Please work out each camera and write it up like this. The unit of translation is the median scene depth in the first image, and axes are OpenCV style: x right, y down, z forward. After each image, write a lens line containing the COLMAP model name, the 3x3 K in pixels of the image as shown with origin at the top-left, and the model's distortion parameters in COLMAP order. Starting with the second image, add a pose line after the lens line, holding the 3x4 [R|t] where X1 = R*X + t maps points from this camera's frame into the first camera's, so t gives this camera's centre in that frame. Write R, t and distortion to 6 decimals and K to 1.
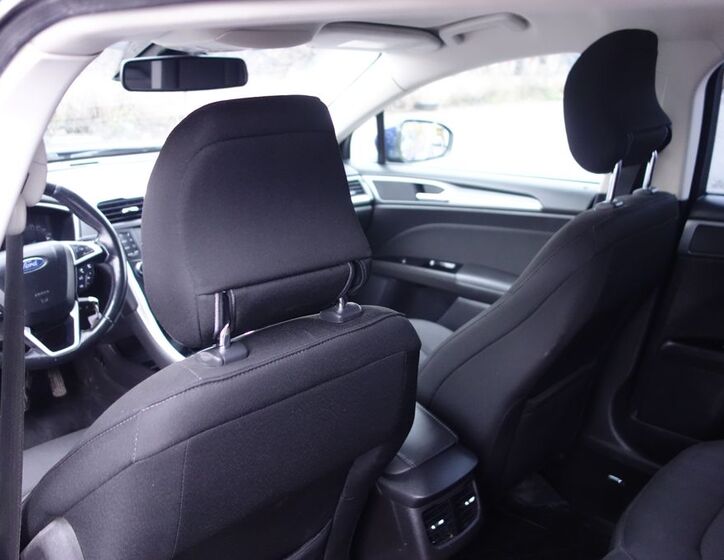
lens RADIAL K [[653.4, 0, 362.0], [0, 653.4, 280.0], [0, 0, 1]] dist [0.007007, -0.004396]
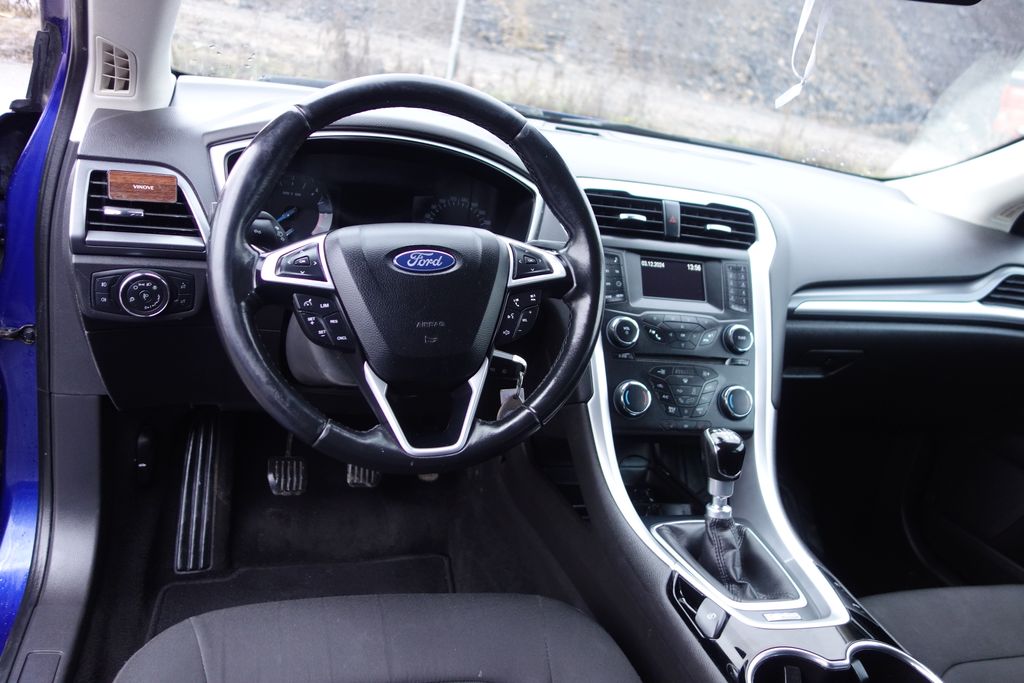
lens RADIAL K [[806.4, 0, 512.0], [0, 806.4, 341.5], [0, 0, 1]] dist [0.002261, 0.003055]
pose [[0.870540, 0.302584, -0.388077, -0.184351], [-0.310367, 0.949590, 0.044175, -0.011516], [0.381881, 0.081990, 0.920567, 0.435704]]
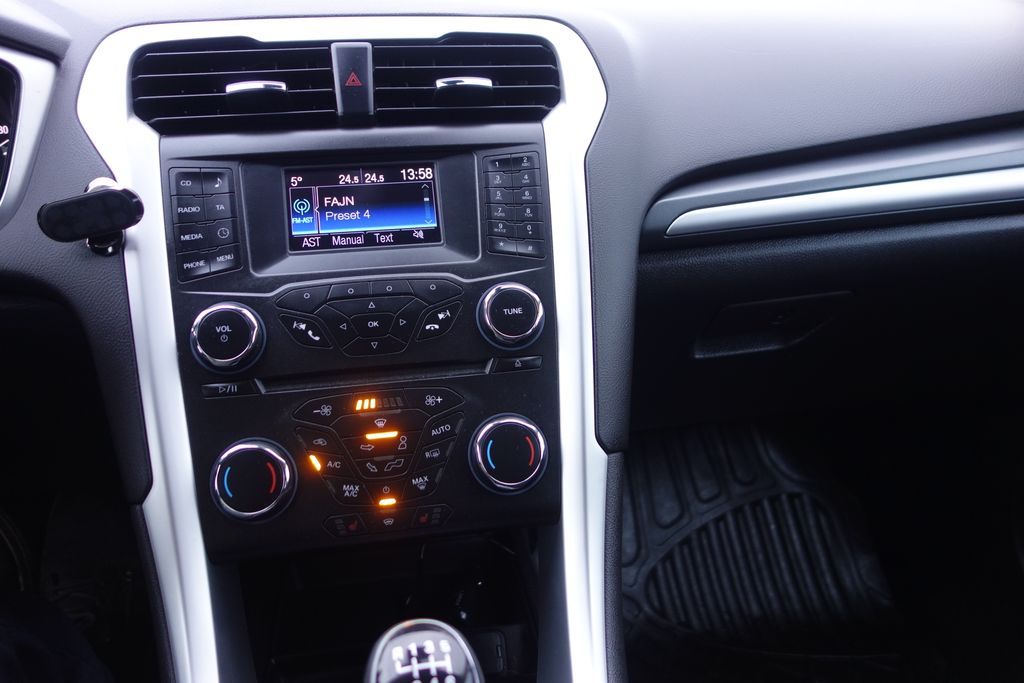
lens RADIAL K [[806.4, 0, 512.0], [0, 806.4, 341.5], [0, 0, 1]] dist [0.002261, 0.003055]
pose [[0.823600, 0.230469, -0.518235, -0.105511], [-0.176875, 0.972519, 0.151400, -0.091050], [0.538886, -0.033030, 0.841731, 0.937073]]
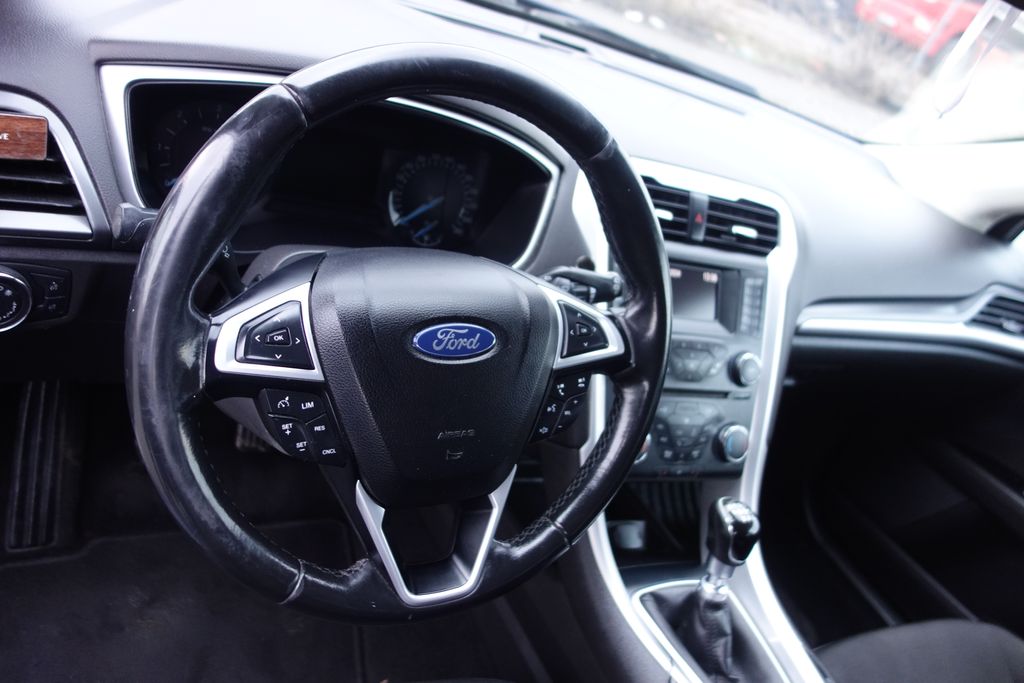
lens RADIAL K [[806.4, 0, 512.0], [0, 806.4, 341.5], [0, 0, 1]] dist [0.002261, 0.003055]
pose [[0.878061, 0.462137, -0.124253, -0.397391], [-0.439798, 0.881636, 0.171161, -0.097512], [0.188646, -0.095643, 0.977377, 0.550712]]
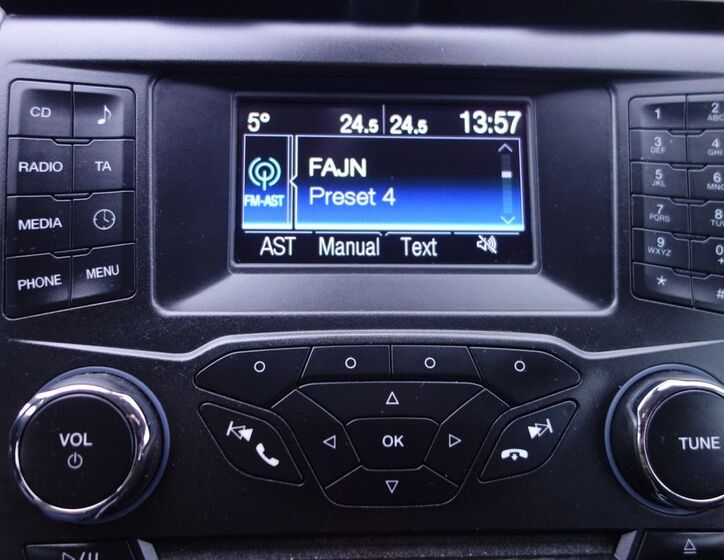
lens RADIAL K [[653.4, 0, 362.0], [0, 653.4, 280.0], [0, 0, 1]] dist [0.007007, -0.004396]
pose [[0.744328, 0.327442, -0.582029, -0.279196], [-0.243257, 0.944605, 0.220334, -0.093730], [0.621935, -0.022418, 0.782748, 1.094683]]
